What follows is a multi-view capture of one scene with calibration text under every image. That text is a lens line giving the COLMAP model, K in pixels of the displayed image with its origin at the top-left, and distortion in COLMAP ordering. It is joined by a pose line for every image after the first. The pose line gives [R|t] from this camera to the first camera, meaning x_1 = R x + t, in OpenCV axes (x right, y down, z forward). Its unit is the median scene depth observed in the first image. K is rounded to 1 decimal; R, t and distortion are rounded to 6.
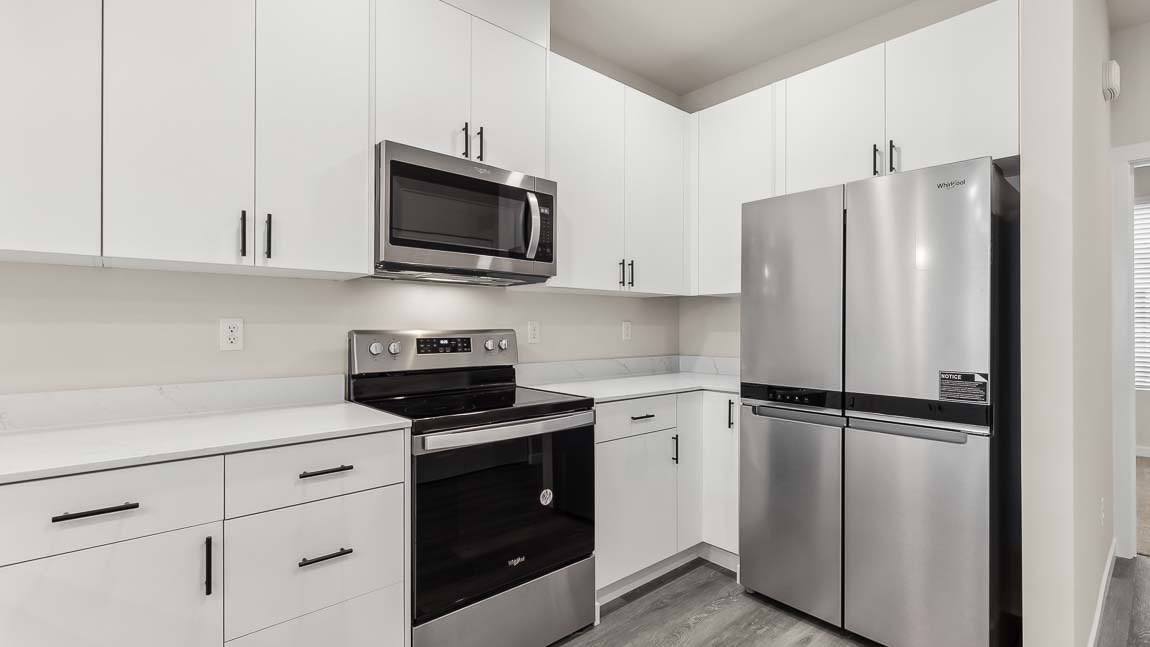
lens RADIAL K [[552.6, 0, 542.1], [0, 552.6, 323.5], [0, 0, 1]] dist [0.011961, -0.000231]
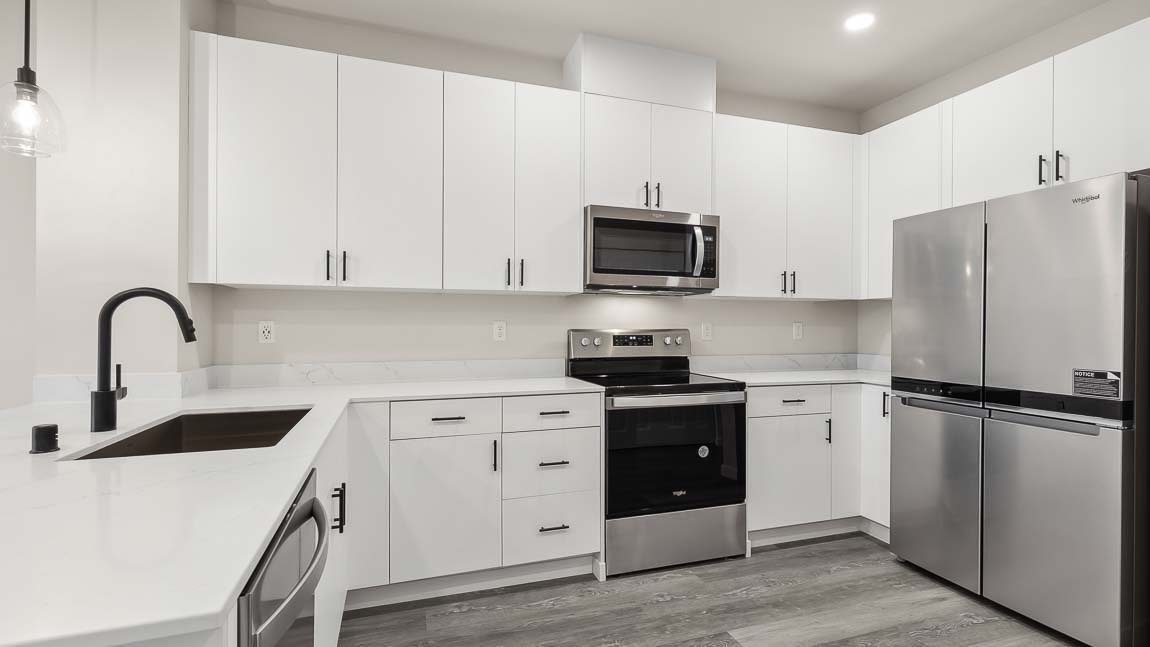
lens RADIAL K [[489.9, 0, 549.6], [0, 489.9, 324.5], [0, 0, 1]] dist [0.003288, 0.000072]
pose [[0.929131, 0.001646, -0.369748, 0.084542], [-0.000915, 0.999997, 0.002153, -0.002912], [0.369750, -0.001662, 0.929130, -0.223021]]
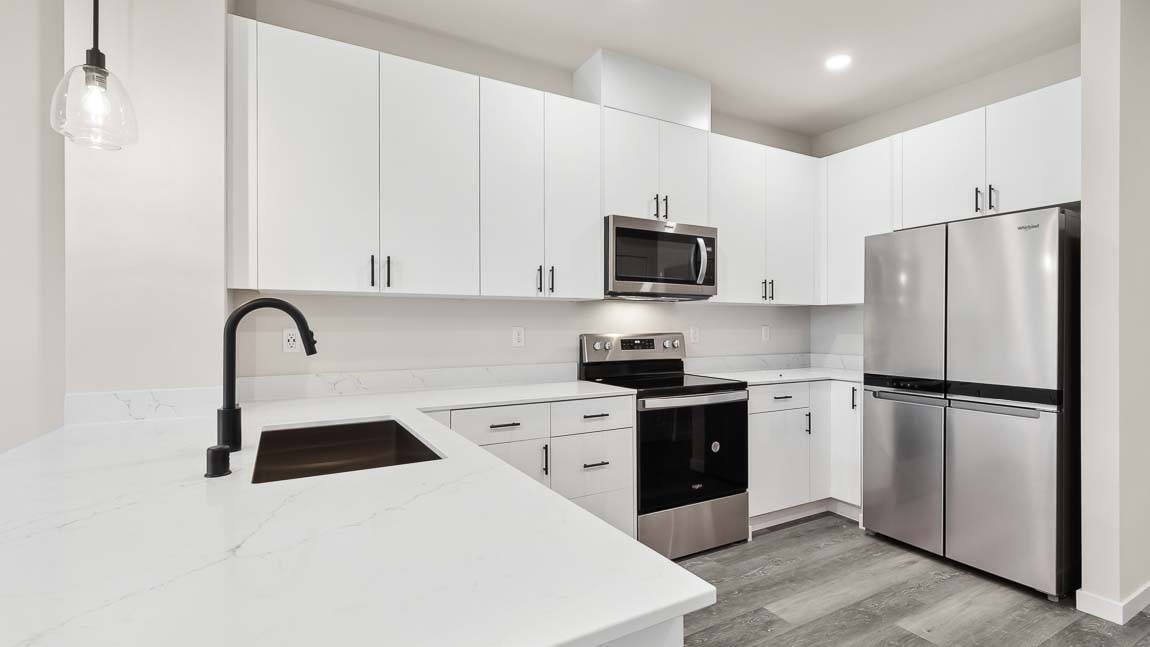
lens RADIAL K [[494.0, 0, 574.0], [0, 494.0, 326.0], [0, 0, 1]] dist [0.002666, 0.000178]
pose [[0.980019, -0.002445, -0.198887, -0.083910], [0.002916, 0.999994, 0.002077, -0.011422], [0.198881, -0.002616, 0.980020, -0.310708]]
